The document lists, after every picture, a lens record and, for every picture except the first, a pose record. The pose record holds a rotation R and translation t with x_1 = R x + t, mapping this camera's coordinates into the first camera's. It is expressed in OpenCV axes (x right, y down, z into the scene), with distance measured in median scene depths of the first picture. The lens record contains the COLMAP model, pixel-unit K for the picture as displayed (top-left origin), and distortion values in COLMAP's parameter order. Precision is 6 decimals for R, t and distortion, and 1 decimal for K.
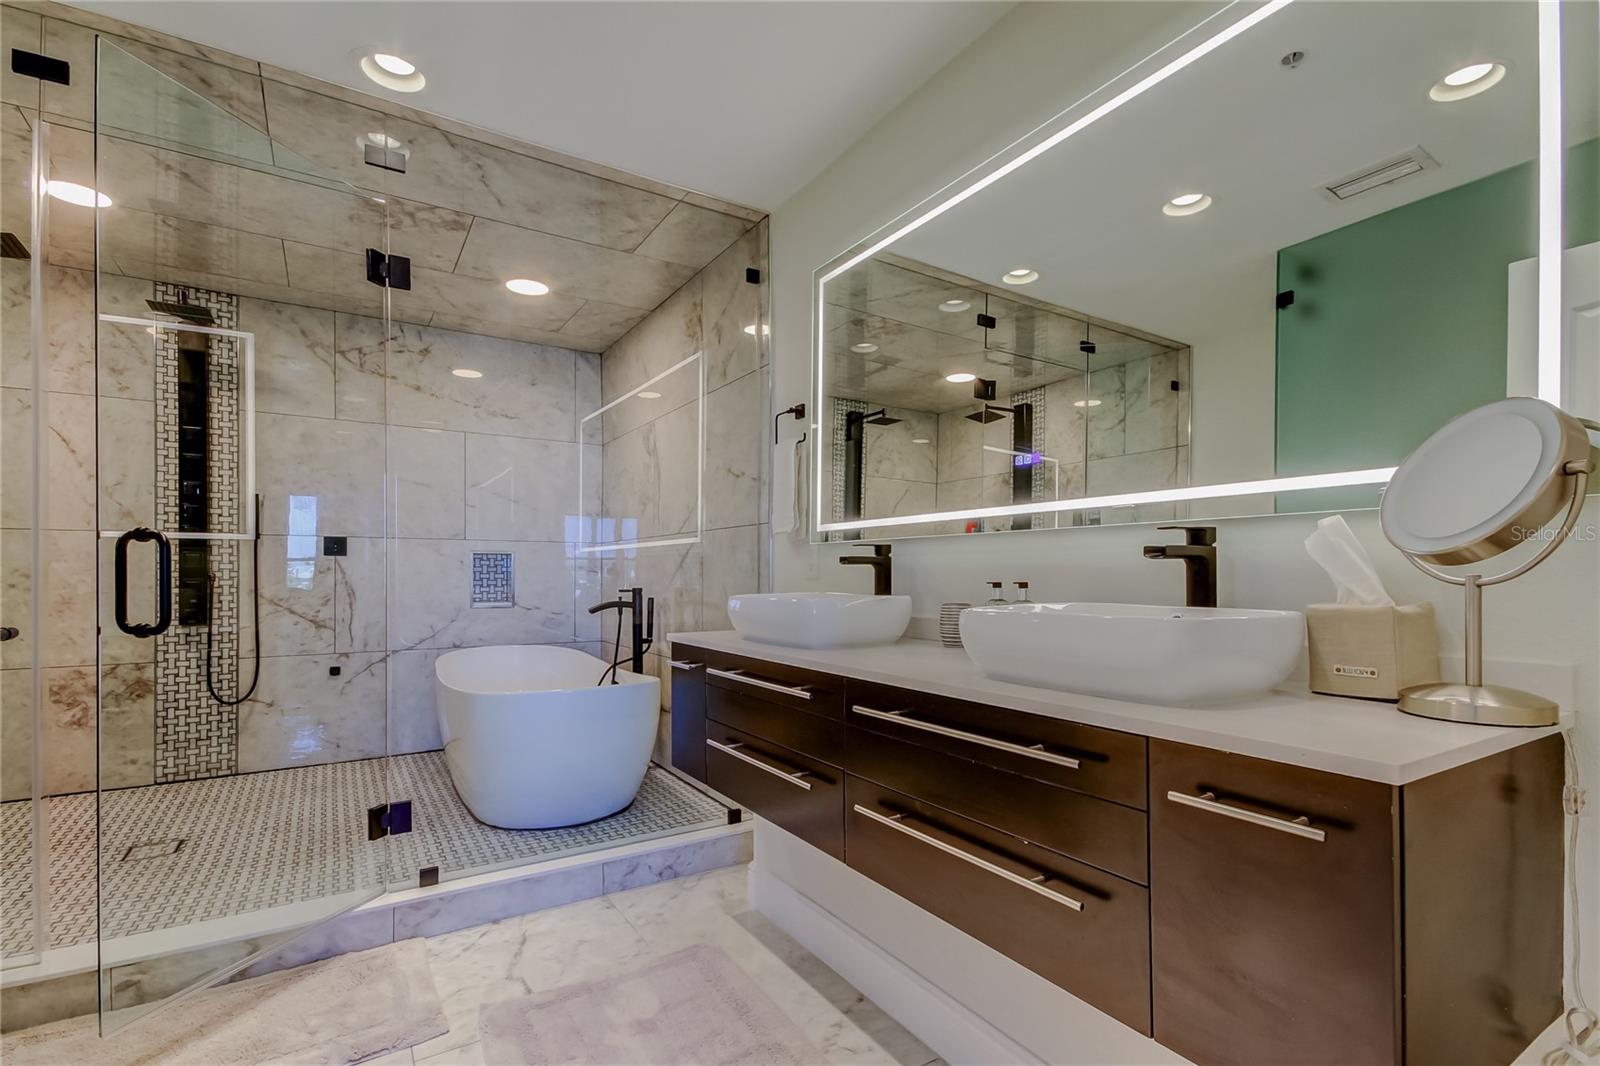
lens RADIAL K [[756.8, 0, 830.9], [0, 756.8, 577.0], [0, 0, 1]] dist [0.026313, -0.006702]
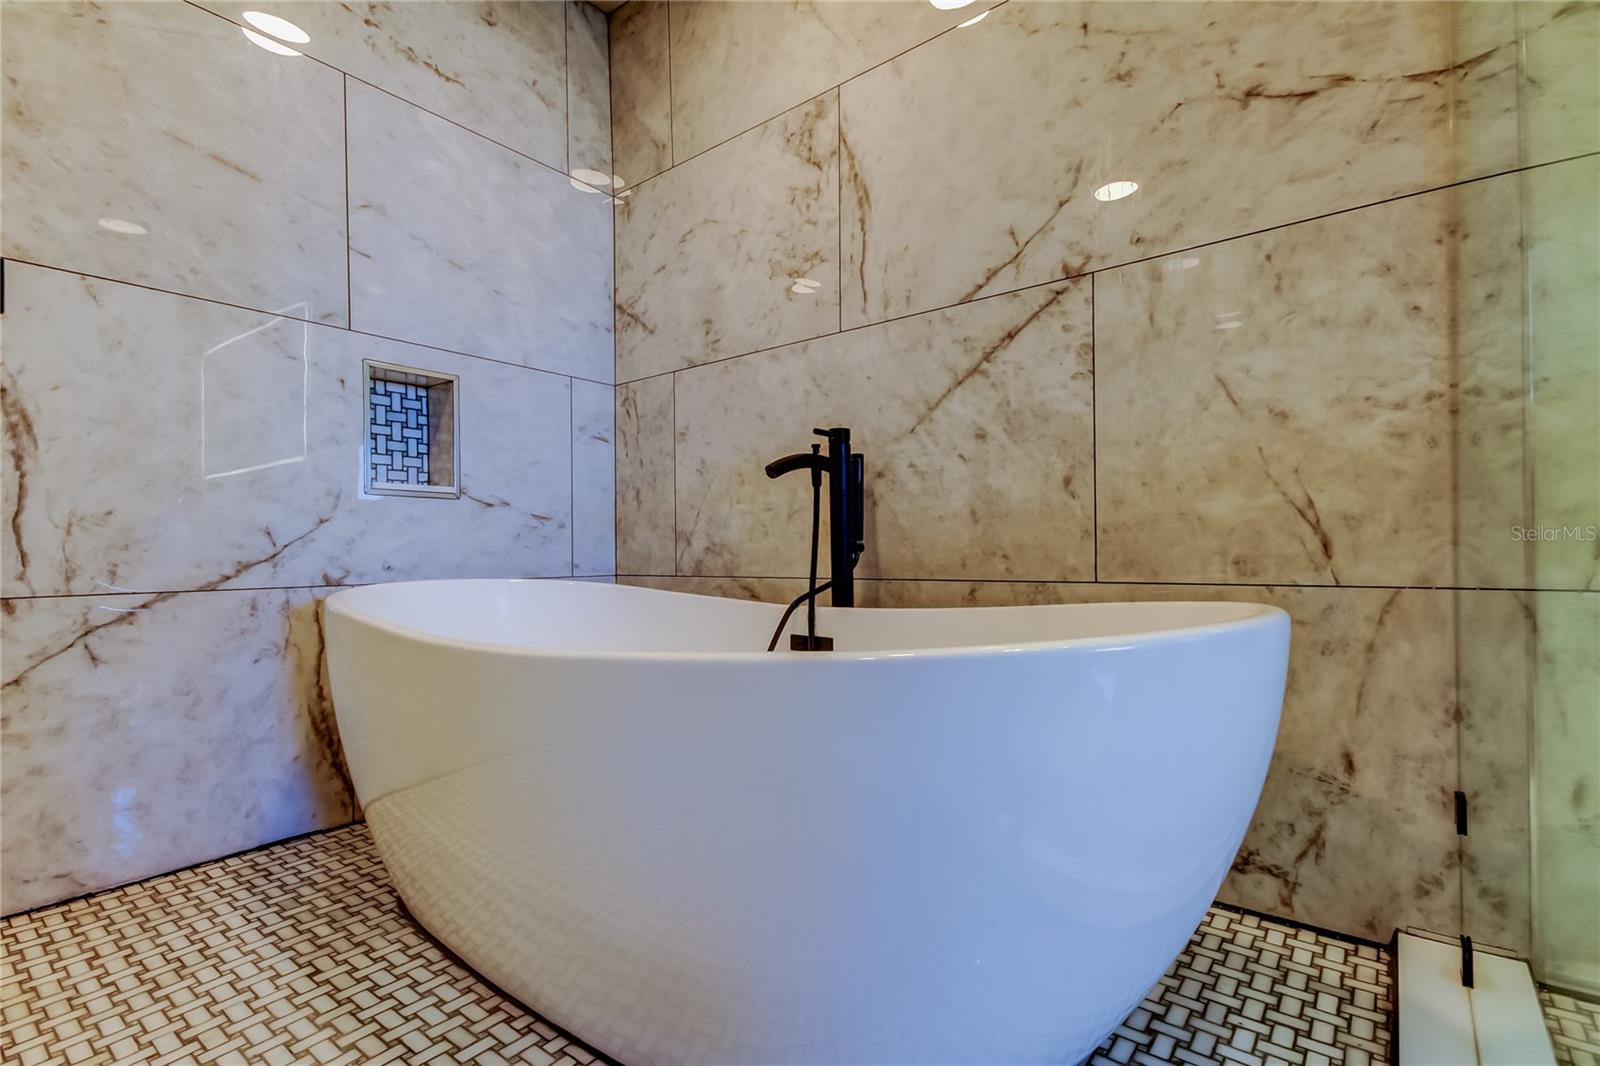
lens RADIAL K [[756.8, 0, 828.1], [0, 756.8, 541.1], [0, 0, 1]] dist [0.026313, -0.006702]
pose [[0.946236, -0.013077, 0.323212, -0.412889], [0.016186, 0.999845, -0.006931, 0.085160], [-0.323071, 0.011790, 0.946301, 0.575746]]
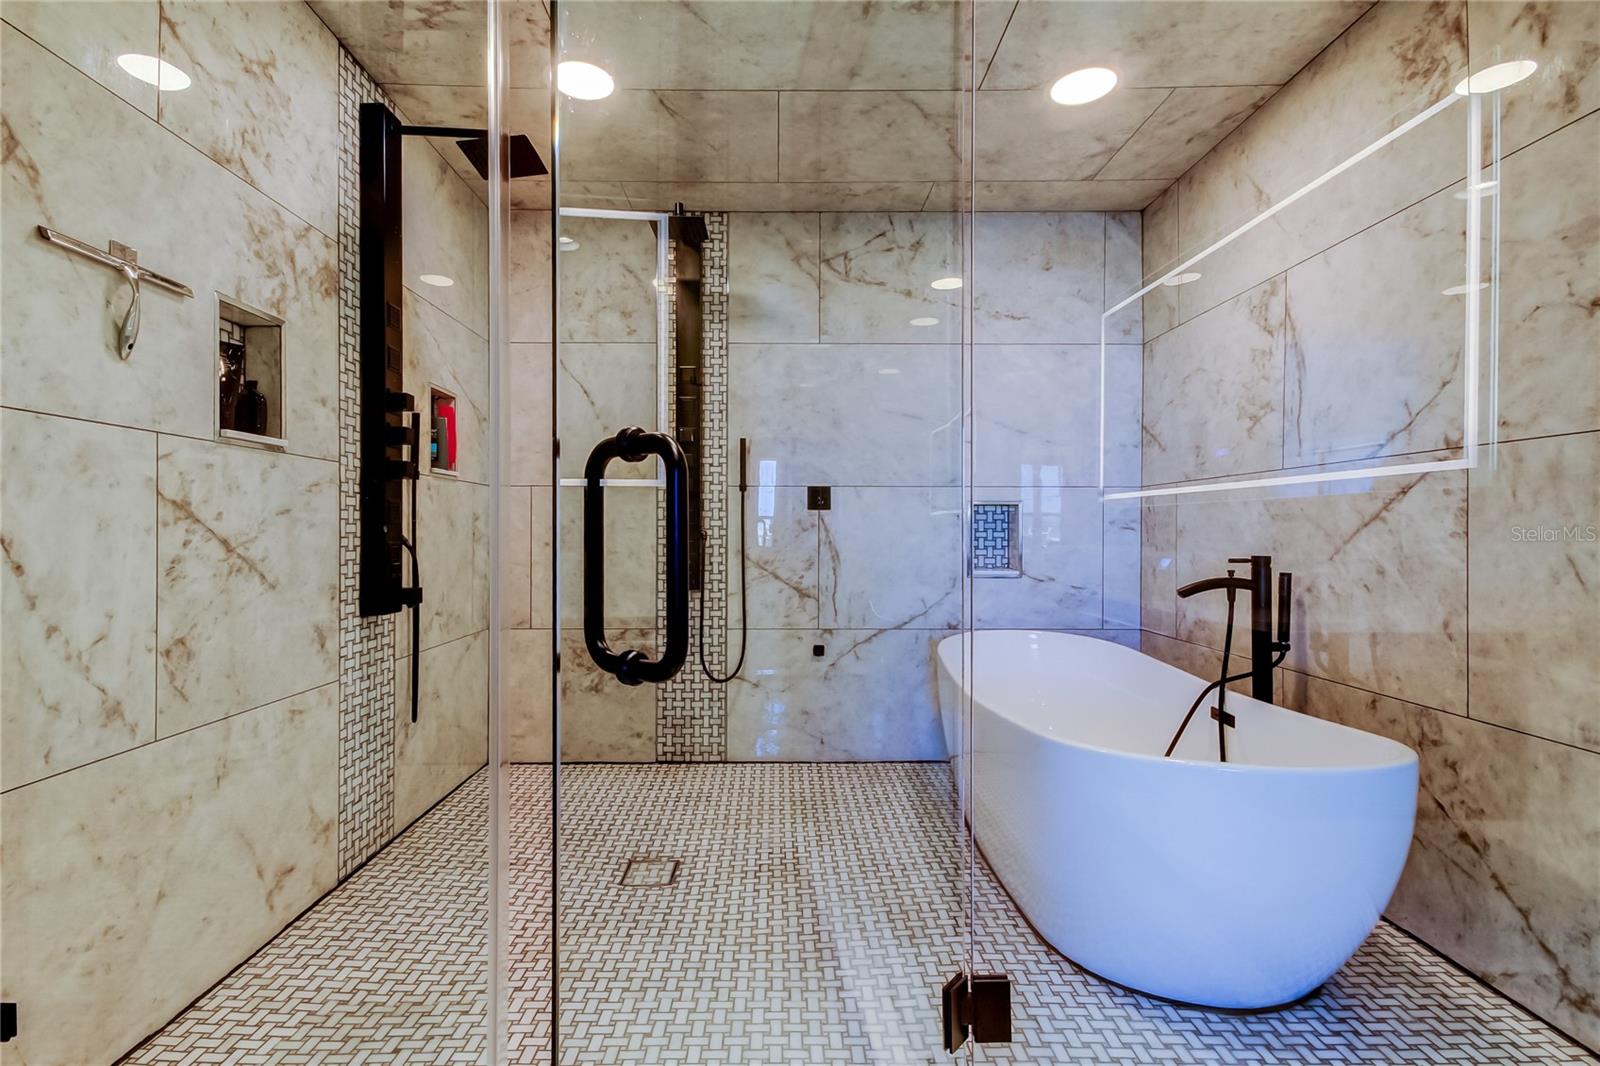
lens RADIAL K [[756.8, 0, 790.0], [0, 756.8, 536.5], [0, 0, 1]] dist [0.026313, -0.006702]
pose [[0.846579, 0.003580, -0.532251, -0.250884], [-0.001960, 0.999992, 0.003609, -0.002140], [0.532259, -0.002012, 0.846579, 0.305298]]
